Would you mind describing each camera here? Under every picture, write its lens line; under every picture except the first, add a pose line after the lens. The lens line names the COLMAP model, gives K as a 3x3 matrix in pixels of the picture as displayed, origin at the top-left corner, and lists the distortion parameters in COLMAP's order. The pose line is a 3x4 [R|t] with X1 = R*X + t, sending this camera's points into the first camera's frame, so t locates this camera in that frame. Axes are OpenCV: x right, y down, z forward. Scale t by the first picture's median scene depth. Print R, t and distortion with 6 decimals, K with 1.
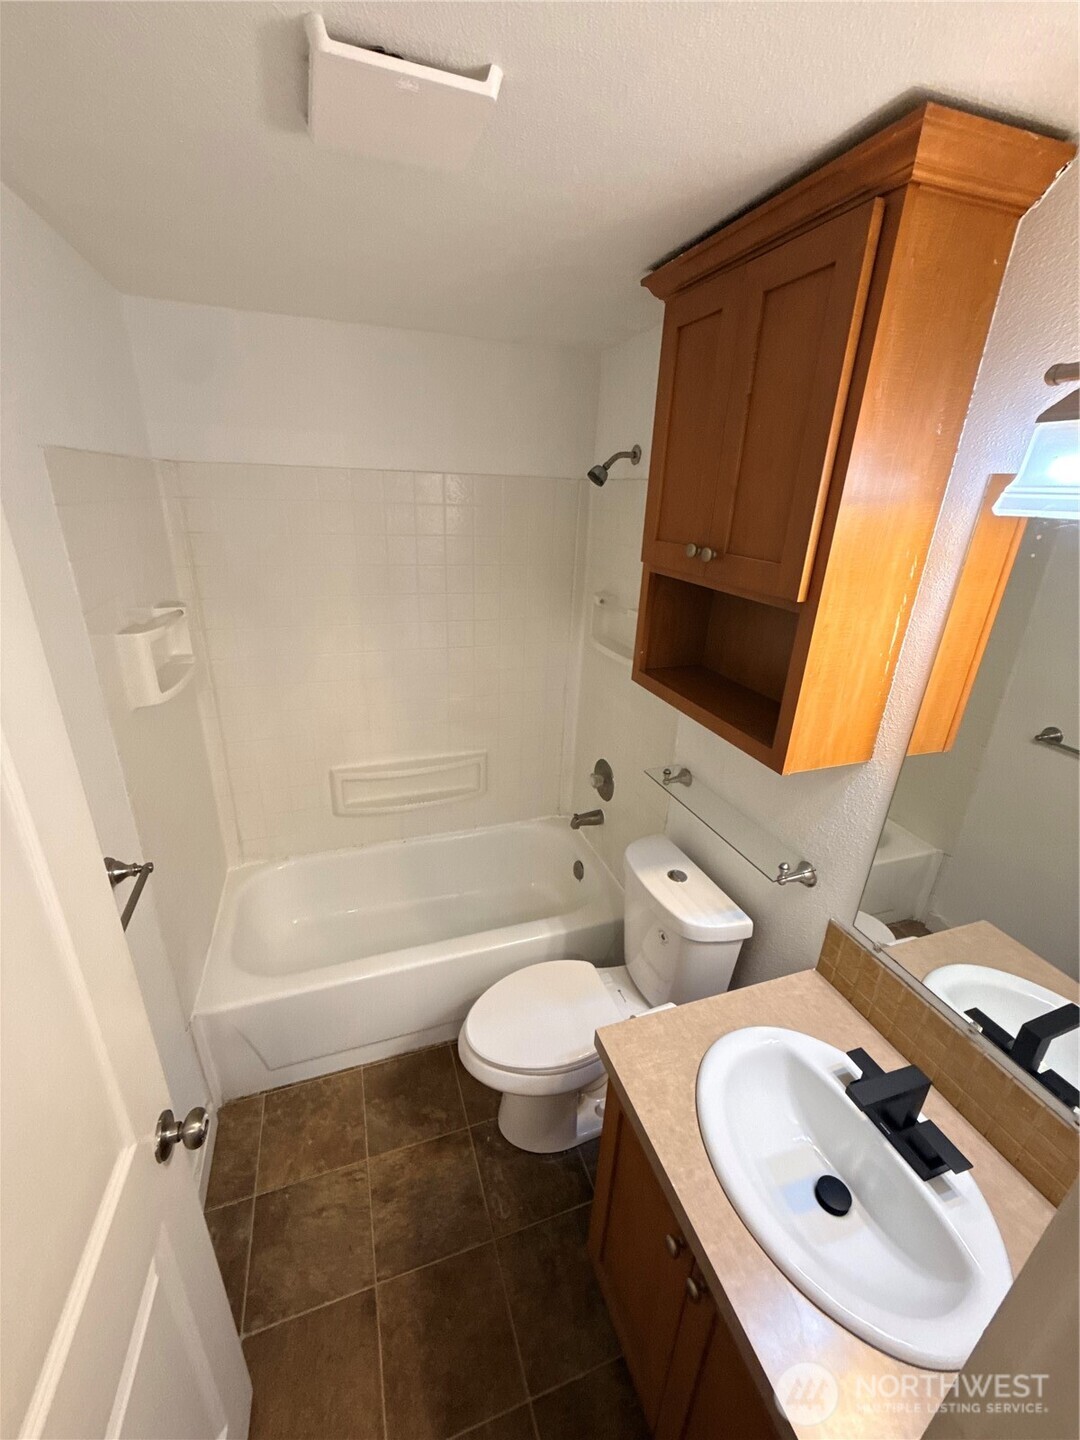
lens RADIAL K [[574.4, 0, 537.7], [0, 574.4, 717.3], [0, 0, 1]] dist [-0.002905, -0.000108]
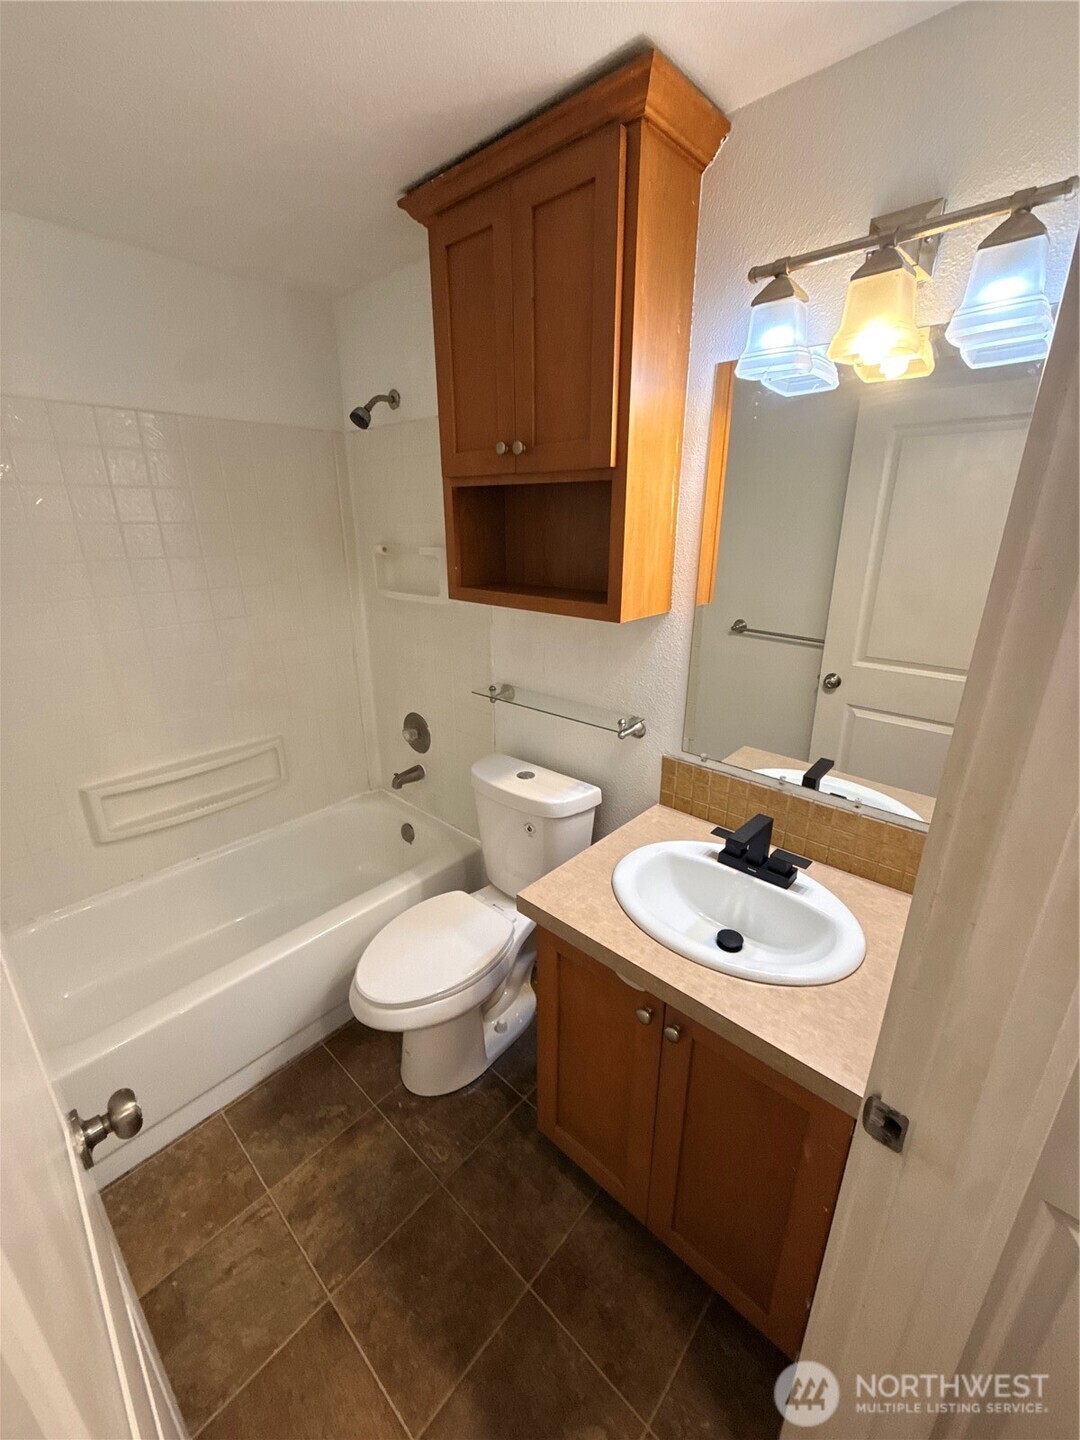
lens RADIAL K [[574.4, 0, 539.8], [0, 574.4, 716.3], [0, 0, 1]] dist [-0.002905, -0.000108]
pose [[0.878743, -0.193268, 0.436415, -0.219905], [0.206971, 0.978209, 0.016459, 0.187668], [-0.430085, 0.075862, 0.899595, 0.014353]]
